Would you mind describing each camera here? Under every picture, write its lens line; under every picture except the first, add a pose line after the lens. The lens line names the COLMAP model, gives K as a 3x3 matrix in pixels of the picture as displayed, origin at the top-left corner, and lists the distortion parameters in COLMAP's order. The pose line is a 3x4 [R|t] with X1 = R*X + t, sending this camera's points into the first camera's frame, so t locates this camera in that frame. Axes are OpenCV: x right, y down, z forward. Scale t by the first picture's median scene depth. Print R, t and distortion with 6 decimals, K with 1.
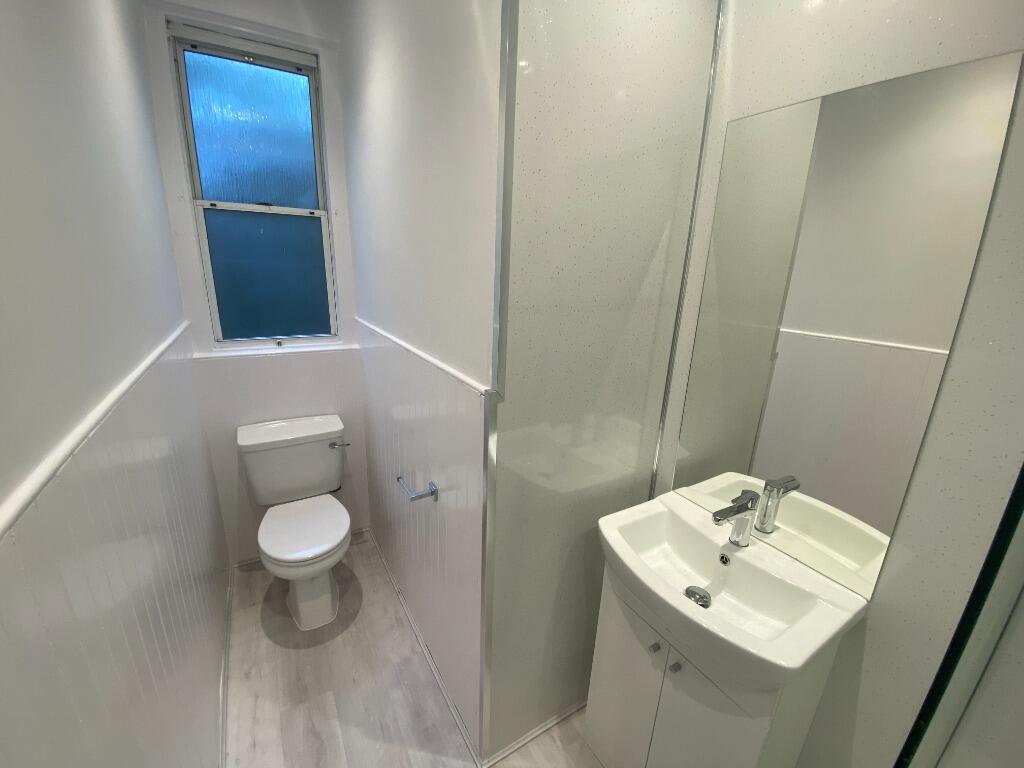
lens RADIAL K [[418.6, 0, 502.4], [0, 418.6, 384.9], [0, 0, 1]] dist [-0.013736, -0.011972]
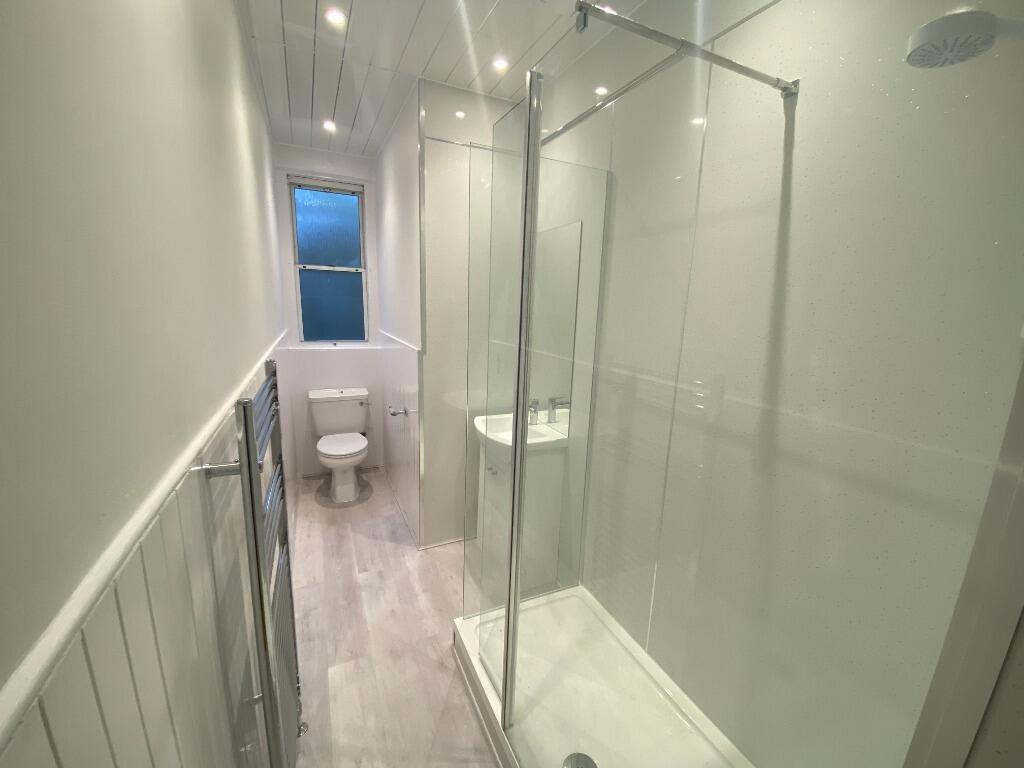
lens RADIAL K [[418.6, 0, 502.4], [0, 418.6, 384.9], [0, 0, 1]] dist [-0.013736, -0.011972]
pose [[0.994541, 0.017949, -0.102792, 0.384835], [-0.026625, 0.996138, -0.083668, 0.224569], [0.100894, 0.085948, 0.991178, -0.722813]]
